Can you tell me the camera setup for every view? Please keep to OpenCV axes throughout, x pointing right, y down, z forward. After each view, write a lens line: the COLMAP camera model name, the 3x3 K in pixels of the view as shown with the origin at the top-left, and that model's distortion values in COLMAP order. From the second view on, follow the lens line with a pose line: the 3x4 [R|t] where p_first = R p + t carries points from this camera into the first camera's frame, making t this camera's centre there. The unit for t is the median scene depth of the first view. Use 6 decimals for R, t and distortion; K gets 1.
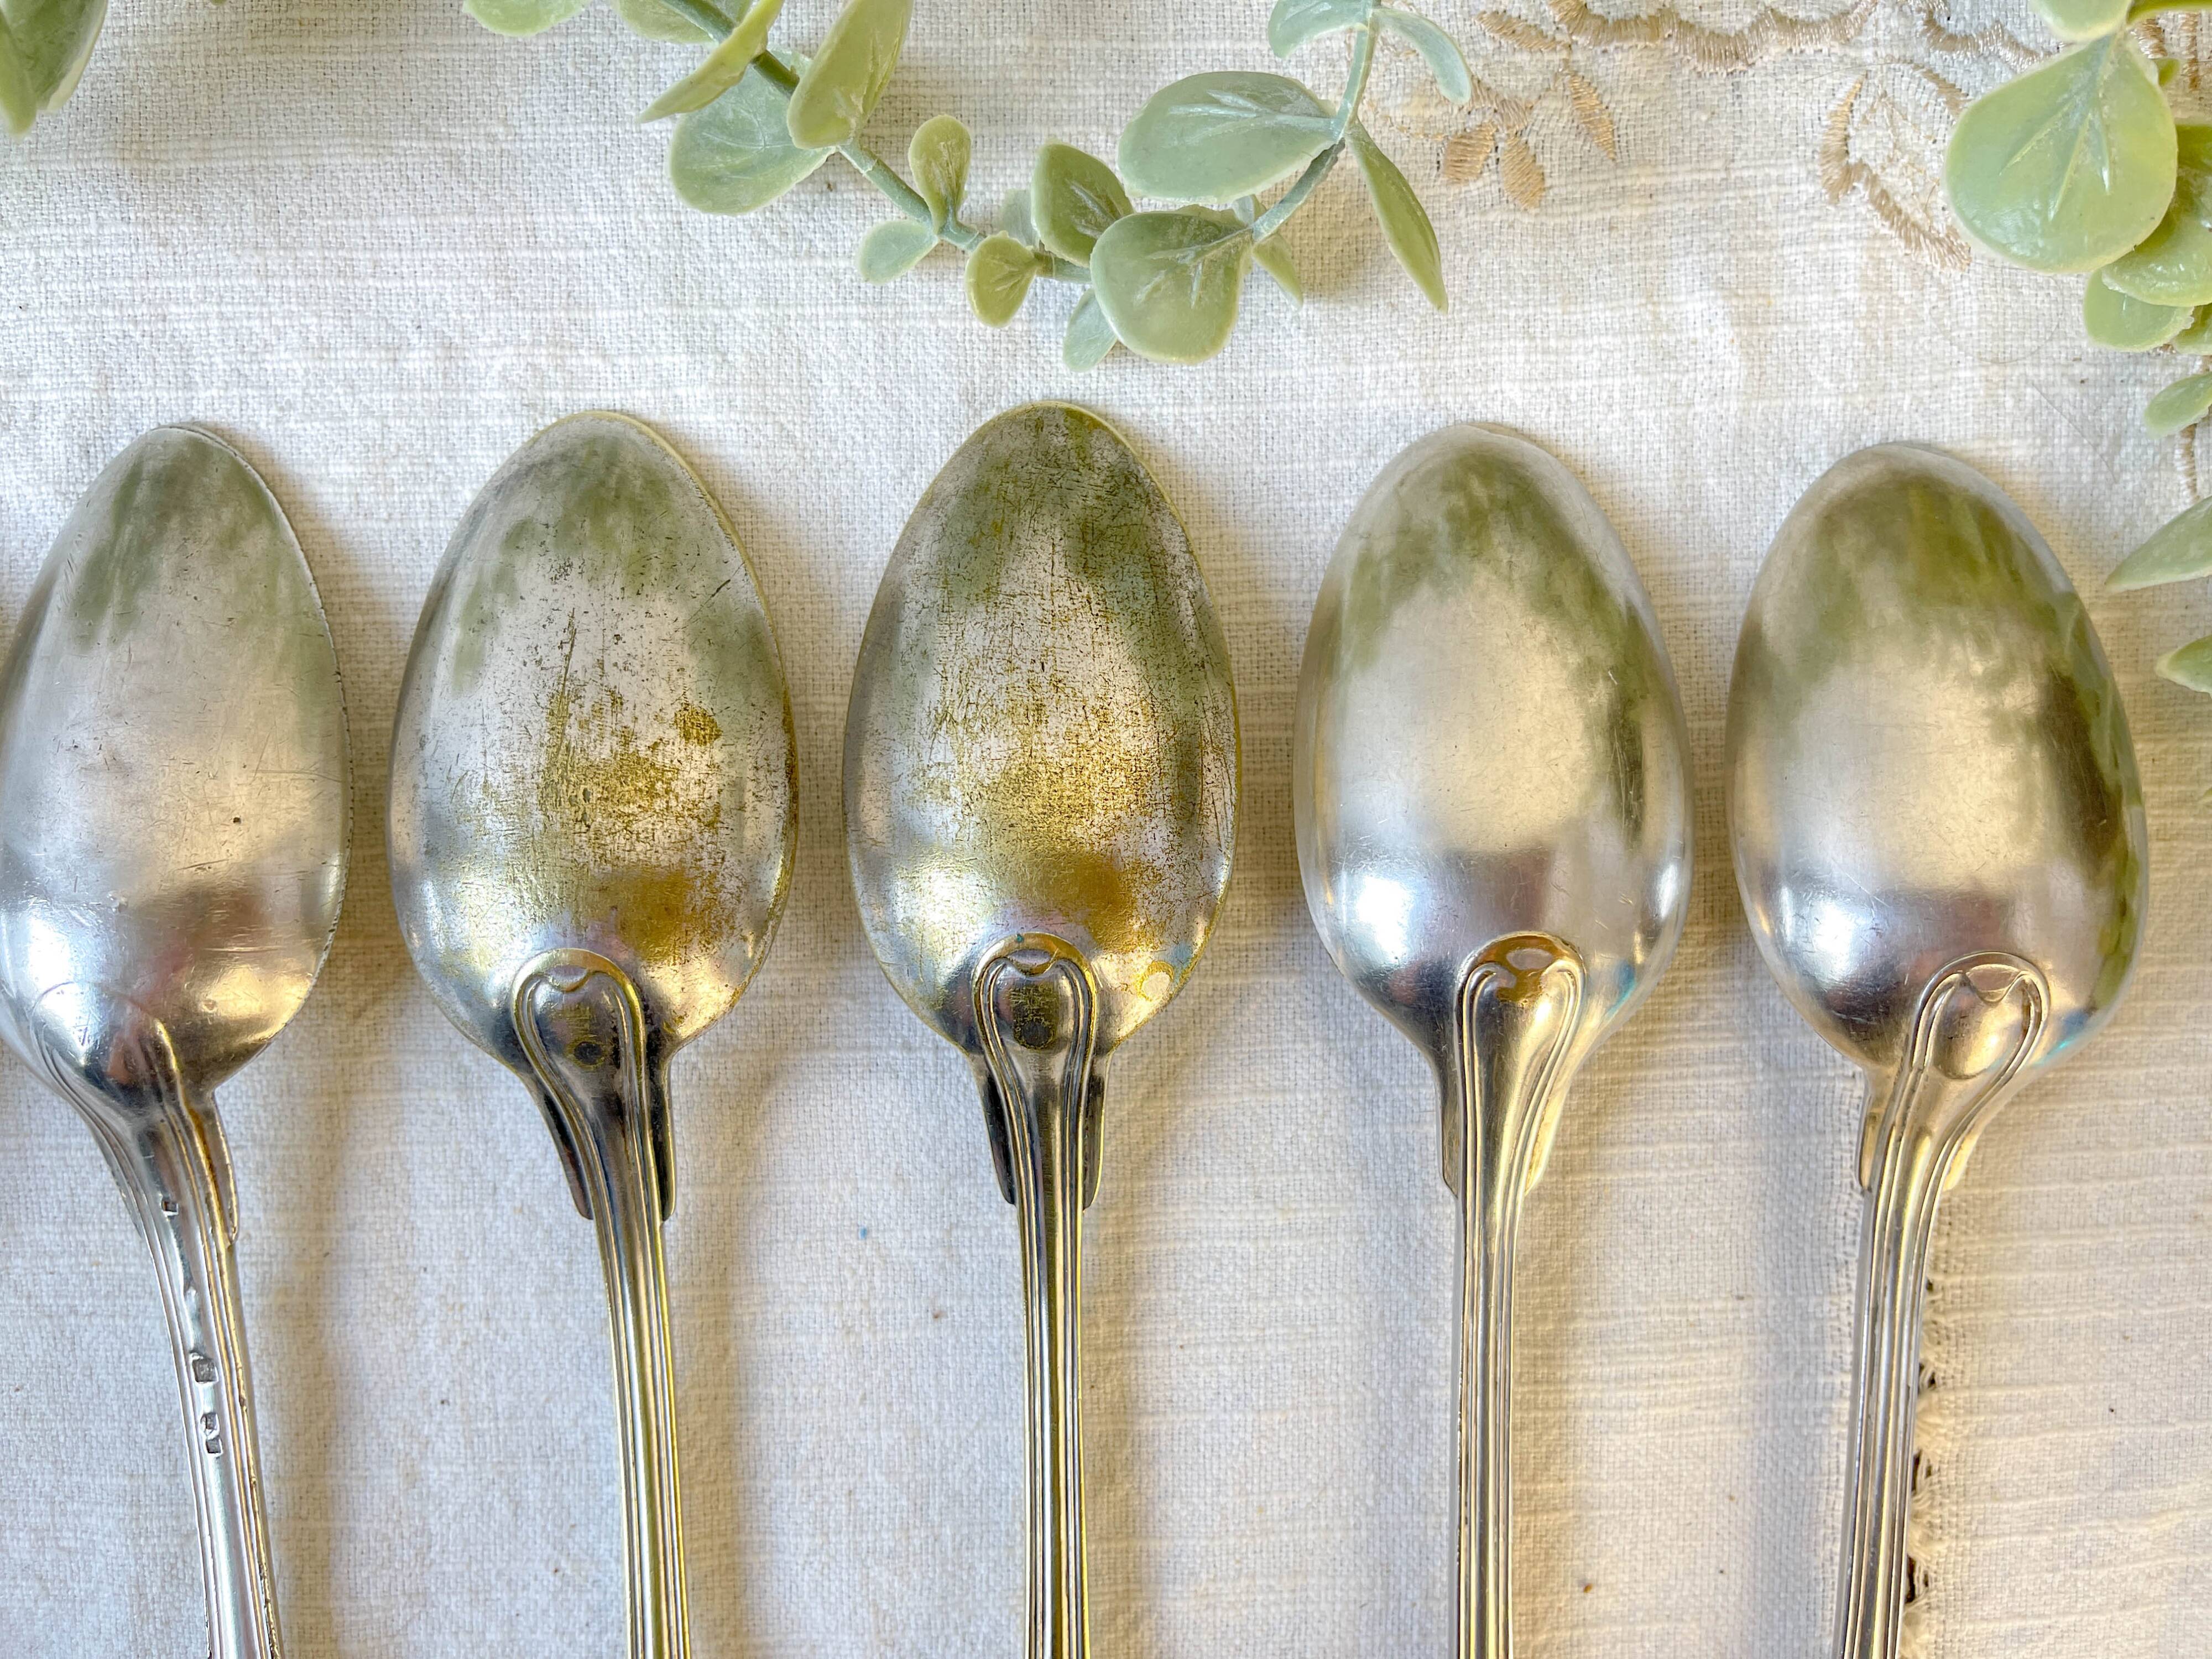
lens RADIAL K [[1662.4, 0, 1051.1], [0, 1662.4, 860.7], [0, 0, 1]] dist [0.012853, -0.033465]
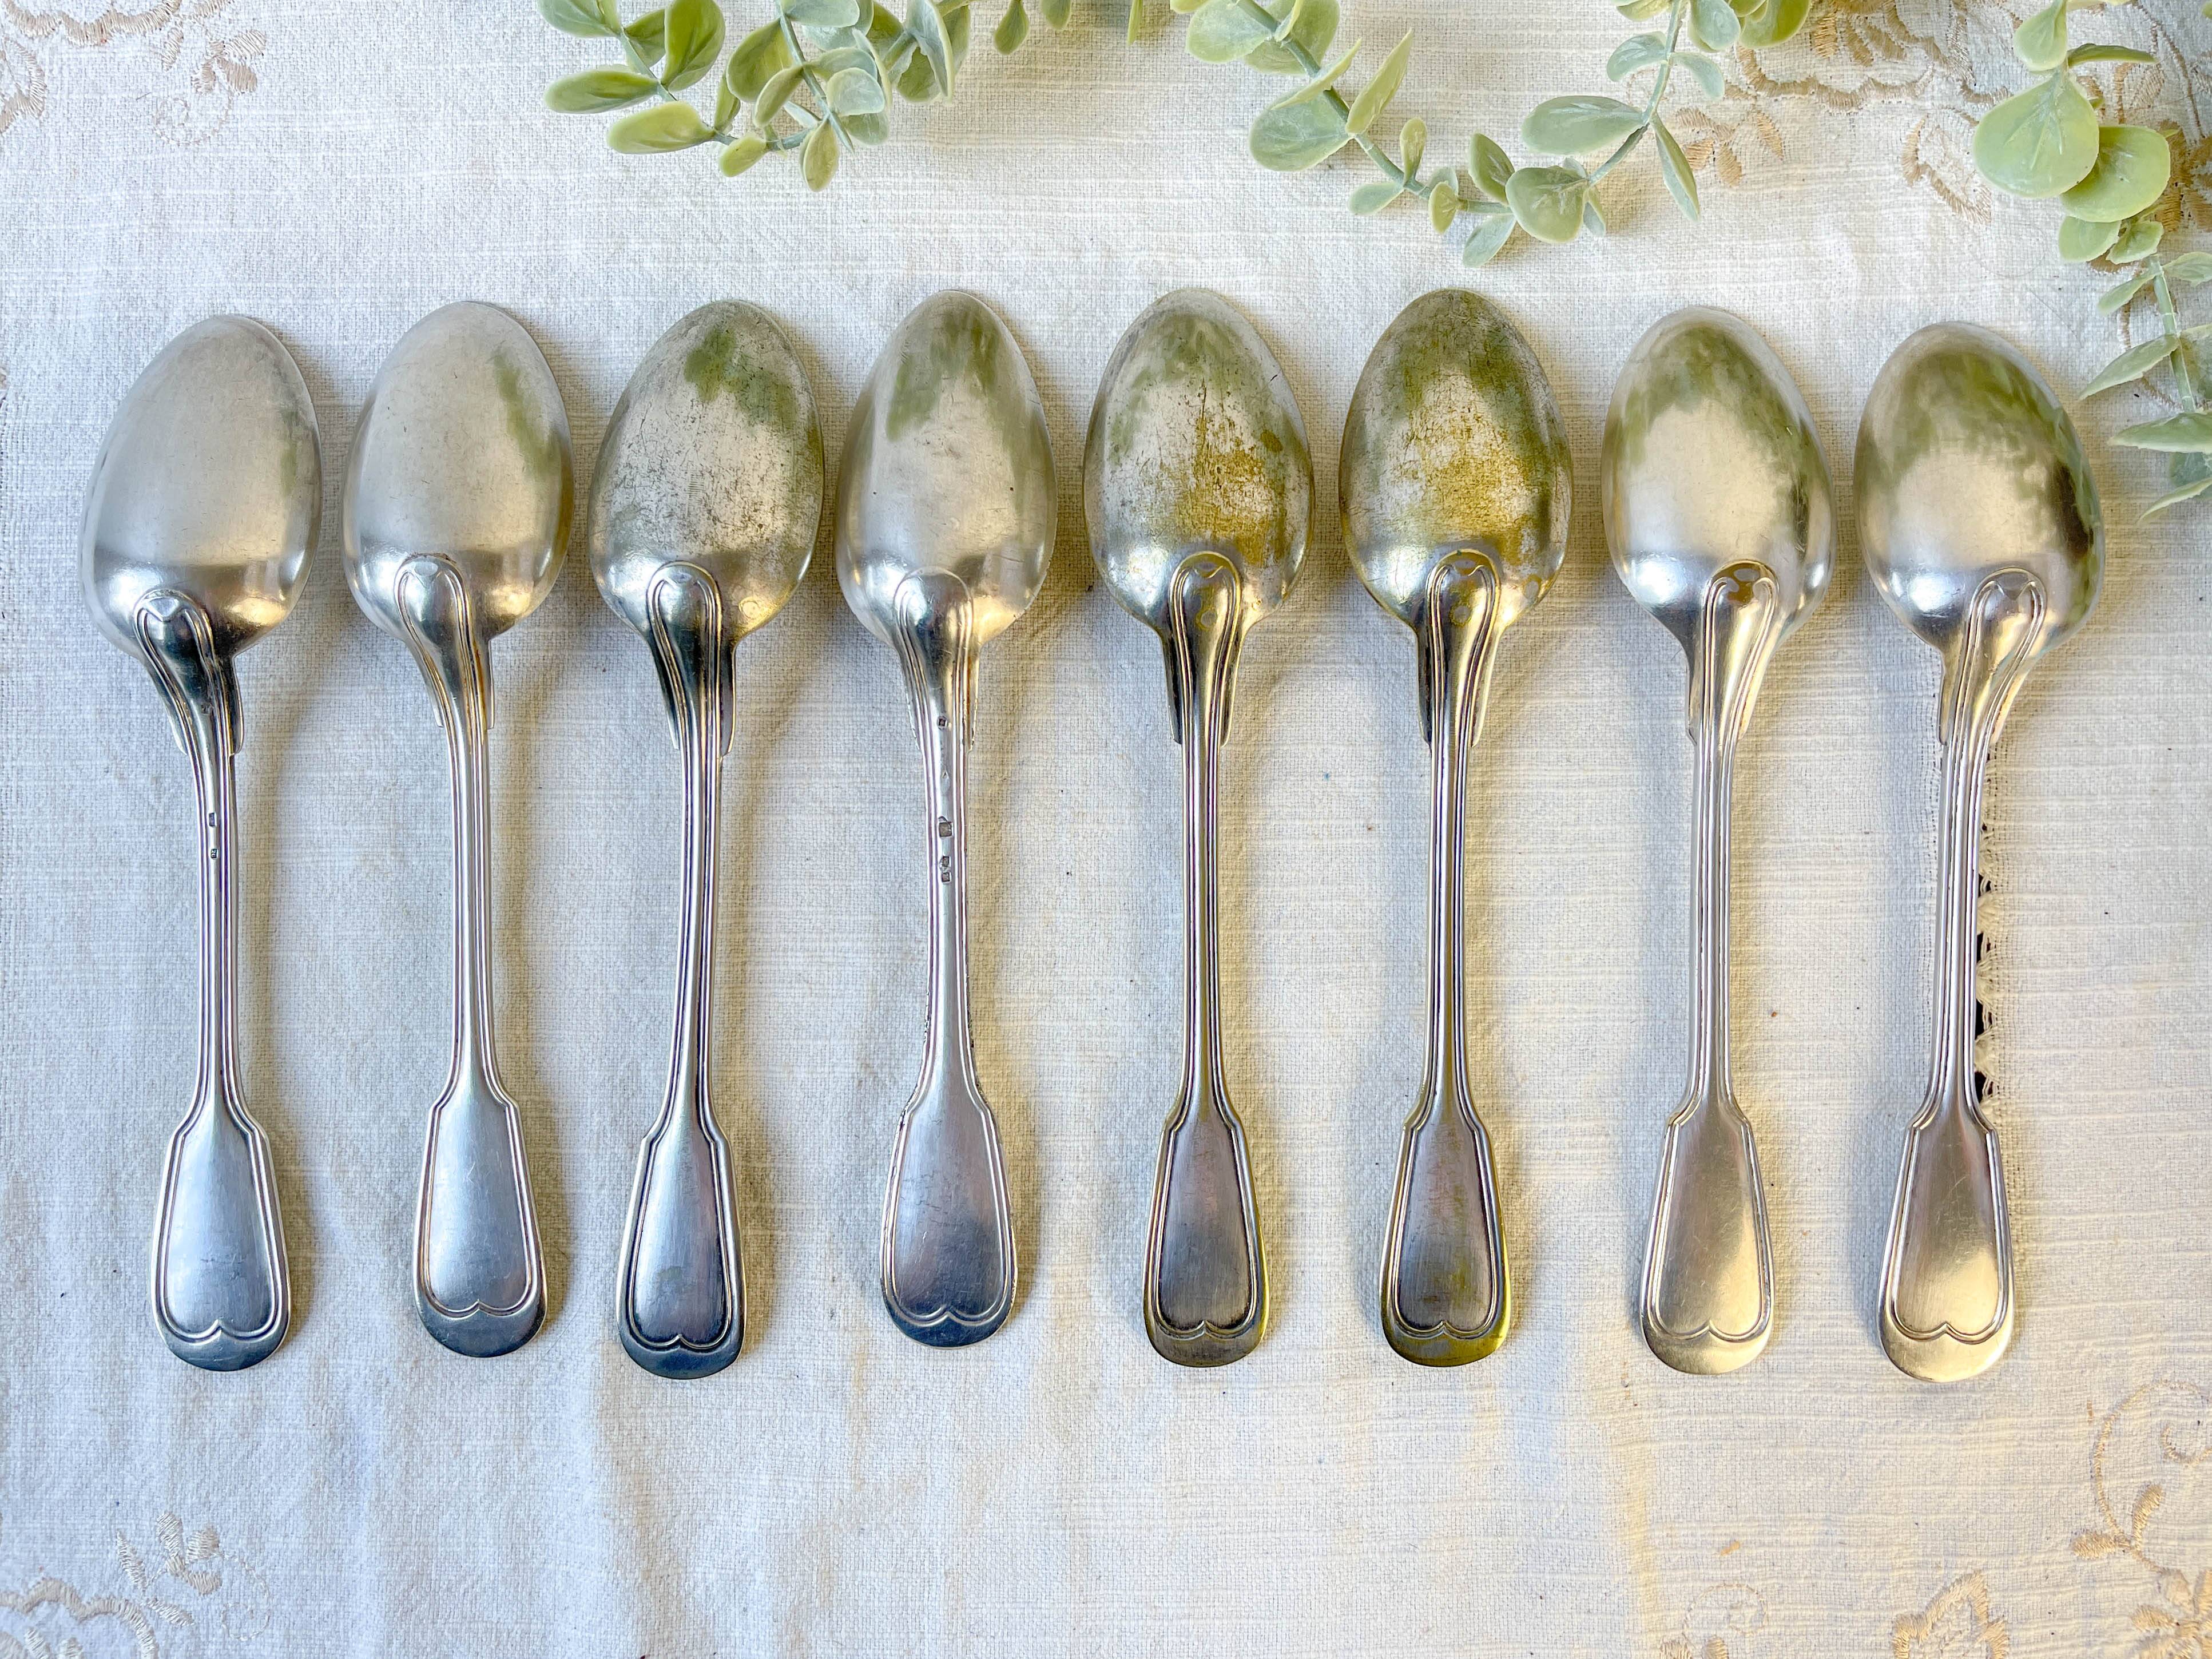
lens RADIAL K [[1662.4, 0, 1046.1], [0, 1662.4, 878.4], [0, 0, 1]] dist [0.012853, -0.033465]
pose [[0.999128, 0.028591, -0.030422, -0.355586], [-0.031644, 0.993955, -0.105133, 0.532015], [0.027232, 0.106004, 0.993993, -0.668343]]
